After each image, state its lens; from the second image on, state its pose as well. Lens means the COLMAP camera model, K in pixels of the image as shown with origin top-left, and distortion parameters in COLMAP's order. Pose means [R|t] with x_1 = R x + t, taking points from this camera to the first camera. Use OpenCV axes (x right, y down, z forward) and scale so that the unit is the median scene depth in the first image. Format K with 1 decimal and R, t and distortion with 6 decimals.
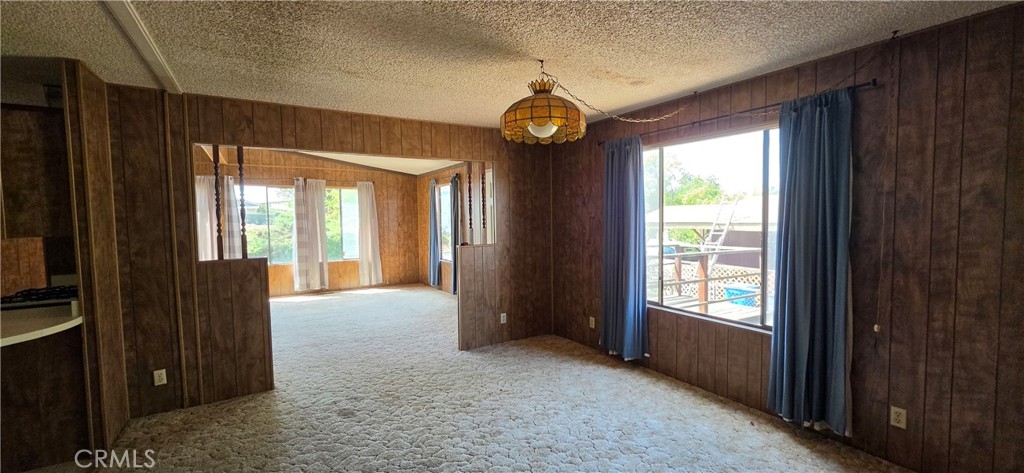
lens RADIAL K [[412.8, 0, 519.3], [0, 412.8, 237.5], [0, 0, 1]] dist [0.000376, 0.000087]
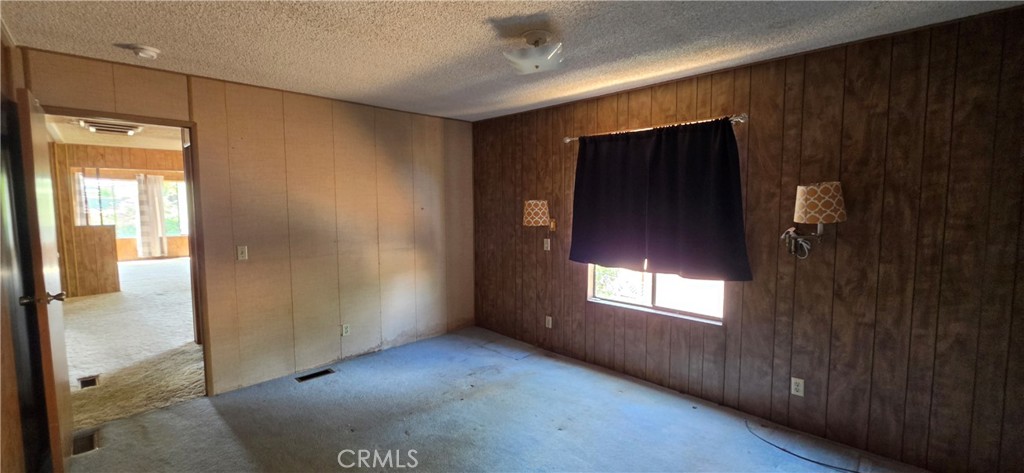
lens RADIAL K [[417.2, 0, 509.2], [0, 417.2, 236.6], [0, 0, 1]] dist [-0.001180, -0.000390]
pose [[0.977606, -0.003809, 0.210409, 0.697303], [-0.002002, 0.999623, 0.027395, 0.040492], [-0.210434, -0.027202, 0.977230, -1.152519]]
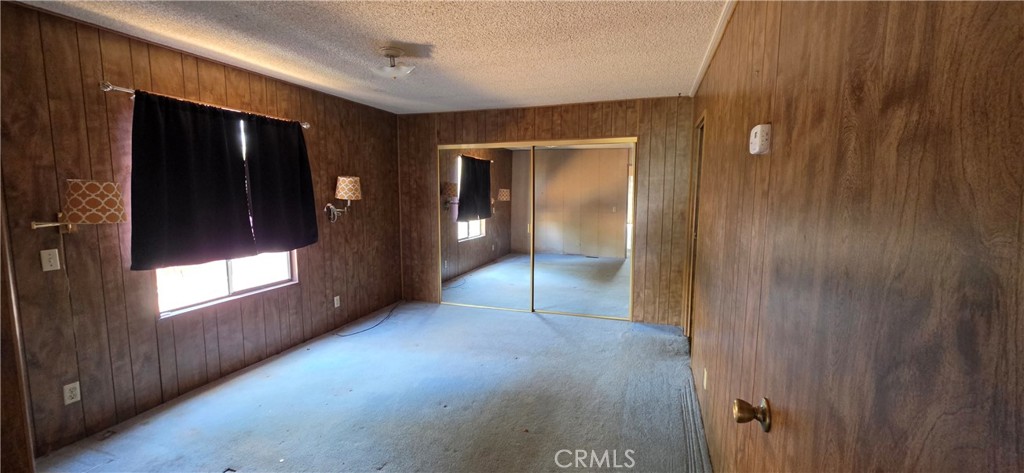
lens RADIAL K [[417.2, 0, 509.2], [0, 417.2, 236.6], [0, 0, 1]] dist [-0.001180, -0.000390]
pose [[-0.616667, -0.076993, 0.783450, -0.908077], [0.042217, 0.990539, 0.130574, -0.058240], [-0.786091, 0.113595, -0.607583, 1.420446]]
